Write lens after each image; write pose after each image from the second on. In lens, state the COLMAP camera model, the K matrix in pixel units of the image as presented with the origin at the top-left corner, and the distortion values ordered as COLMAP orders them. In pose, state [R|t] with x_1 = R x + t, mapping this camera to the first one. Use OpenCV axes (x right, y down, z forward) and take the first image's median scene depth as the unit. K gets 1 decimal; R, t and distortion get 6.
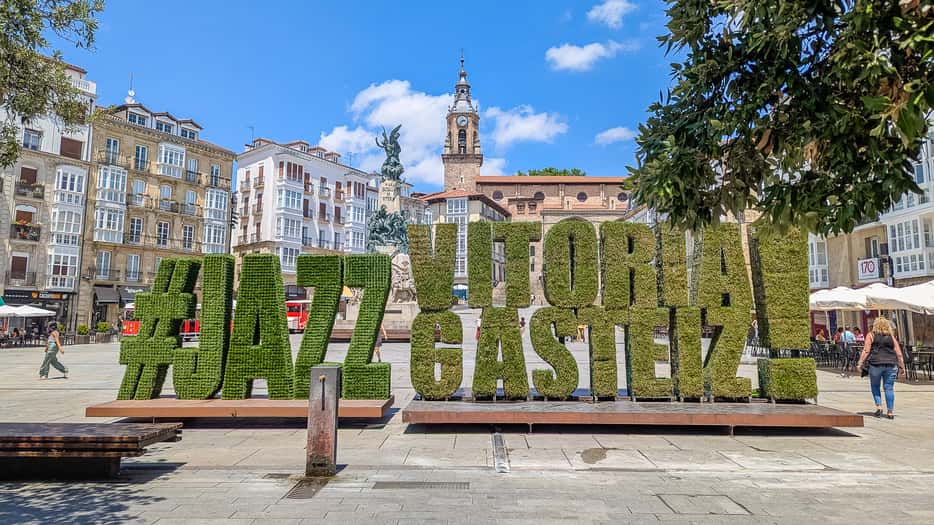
lens RADIAL K [[657.7, 0, 467.0], [0, 657.7, 262.5], [0, 0, 1]] dist [-0.002804, -0.003845]
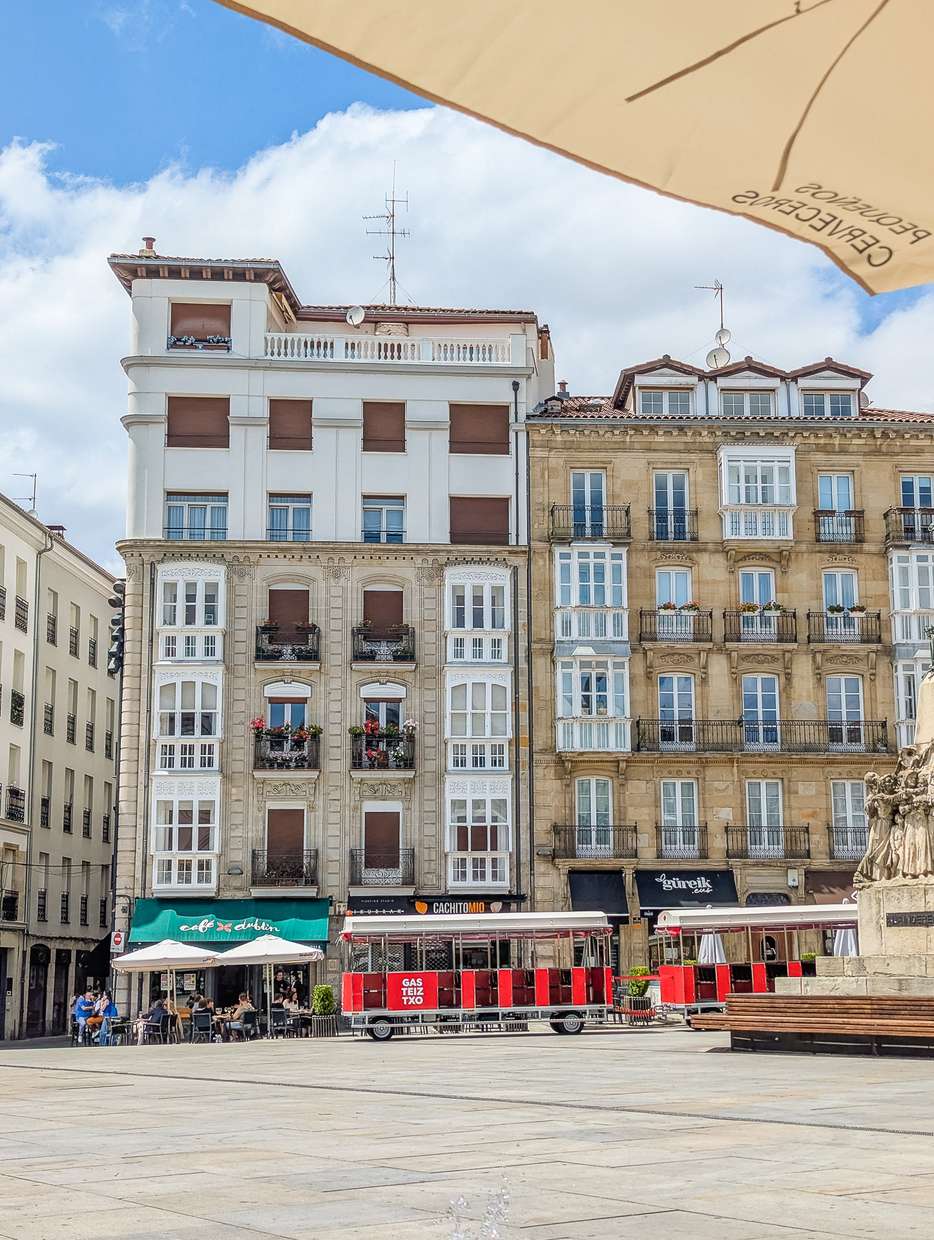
lens RADIAL K [[1745.3, 0, 464.9], [0, 1745.3, 666.0], [0, 0, 1]] dist [0.110584, 0.002313]
pose [[0.552654, -0.149661, -0.819863, 0.187266], [0.083022, 0.988737, -0.124525, 0.032088], [0.829265, 0.000753, 0.558855, 0.353707]]
